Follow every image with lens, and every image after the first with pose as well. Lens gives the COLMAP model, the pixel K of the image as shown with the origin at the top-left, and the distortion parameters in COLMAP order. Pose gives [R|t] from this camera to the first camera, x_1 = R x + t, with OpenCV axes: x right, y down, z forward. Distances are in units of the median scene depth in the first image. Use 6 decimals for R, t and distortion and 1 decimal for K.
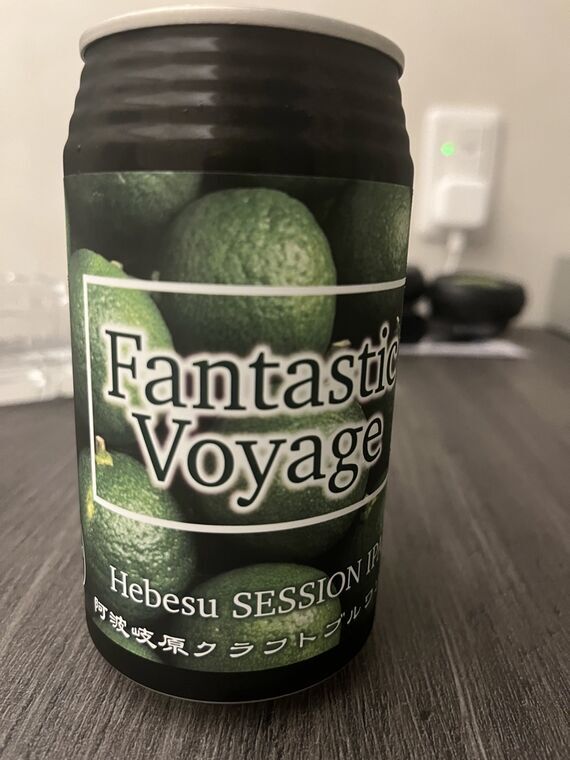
lens RADIAL K [[632.6, 0, 285.0], [0, 632.6, 380.0], [0, 0, 1]] dist [0.065941, -0.143649]
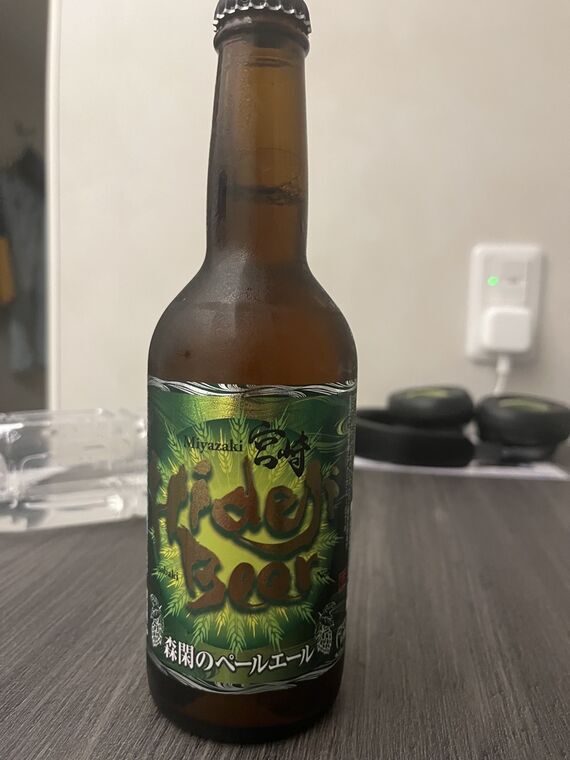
lens RADIAL K [[632.6, 0, 285.0], [0, 632.6, 380.0], [0, 0, 1]] dist [0.065941, -0.143649]
pose [[0.994842, 0.006636, -0.101222, 0.032302], [-0.020998, 0.989717, -0.141492, -0.077587], [0.099242, 0.142887, 0.984751, -0.150210]]
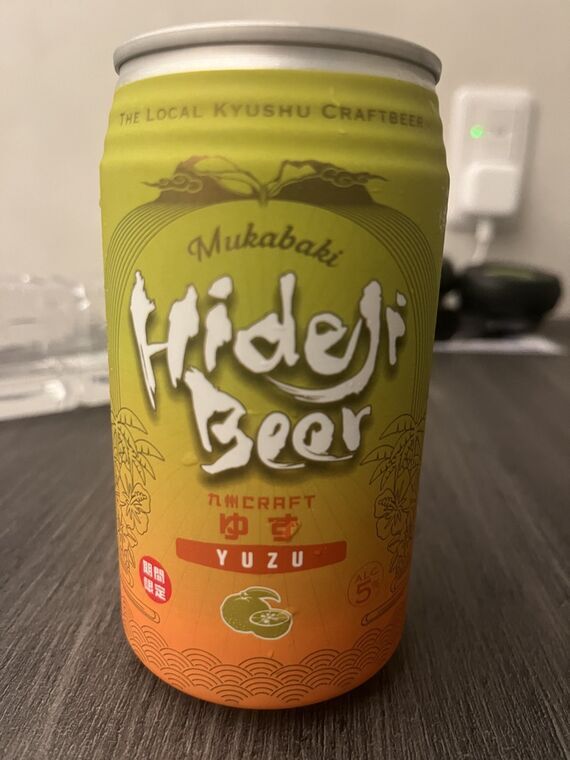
lens RADIAL K [[632.6, 0, 285.0], [0, 632.6, 380.0], [0, 0, 1]] dist [0.065941, -0.143649]
pose [[0.999987, -0.005039, -0.000728, -0.066914], [0.005058, 0.999556, 0.029359, -0.049662], [0.000580, -0.029363, 0.999569, 0.089667]]
